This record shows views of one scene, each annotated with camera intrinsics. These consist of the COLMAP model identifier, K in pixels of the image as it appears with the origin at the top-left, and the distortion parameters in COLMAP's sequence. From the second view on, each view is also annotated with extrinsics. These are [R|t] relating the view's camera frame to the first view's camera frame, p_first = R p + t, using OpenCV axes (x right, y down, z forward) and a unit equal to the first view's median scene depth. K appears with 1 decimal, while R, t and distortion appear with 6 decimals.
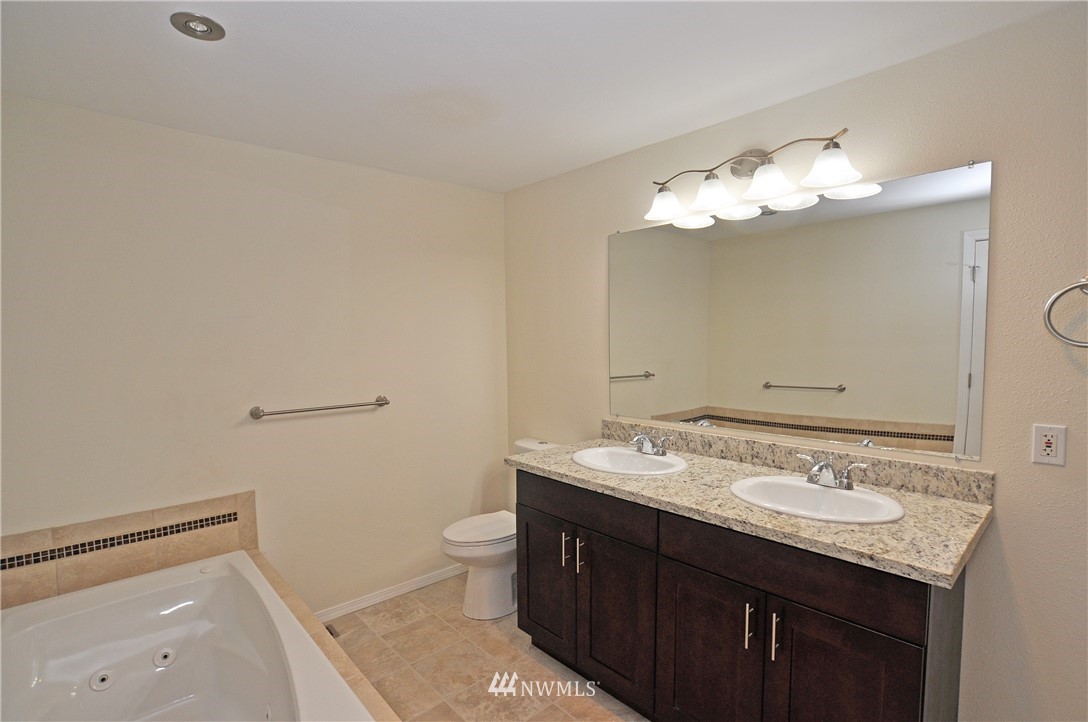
lens RADIAL K [[517.2, 0, 549.7], [0, 517.2, 370.8], [0, 0, 1]] dist [-0.070870, 0.031450]
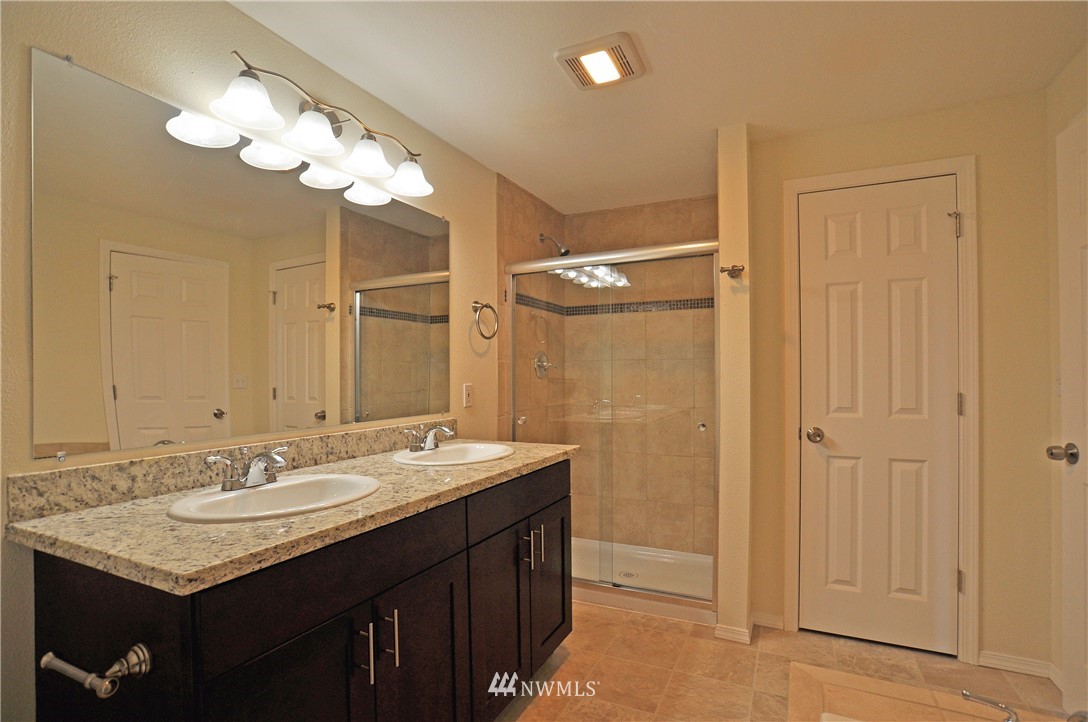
lens RADIAL K [[517.2, 0, 549.7], [0, 517.2, 370.8], [0, 0, 1]] dist [-0.070870, 0.031450]
pose [[-0.373044, 0.024706, 0.927485, -0.532861], [0.074769, 0.997195, 0.003510, 0.053660], [-0.924796, 0.070656, -0.373845, 0.963913]]
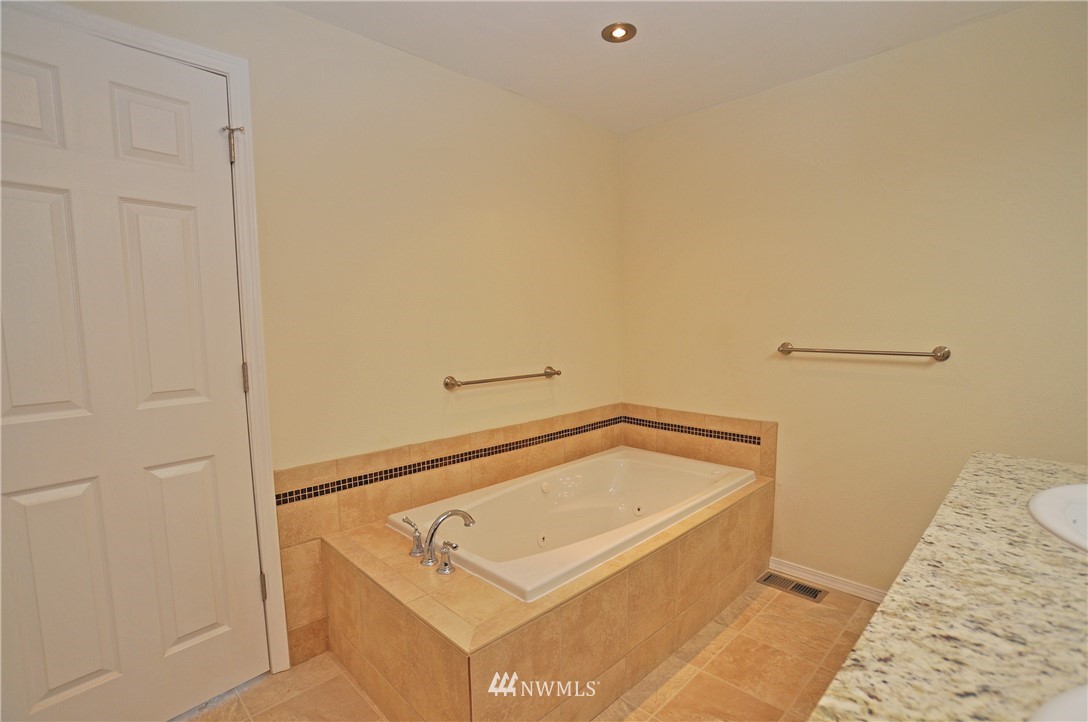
lens RADIAL K [[517.2, 0, 549.7], [0, 517.2, 370.8], [0, 0, 1]] dist [-0.070870, 0.031450]
pose [[0.034932, 0.108758, -0.993454, 0.484246], [-0.051449, 0.992939, 0.106892, 0.046382], [0.998064, 0.047379, 0.040281, 0.535786]]
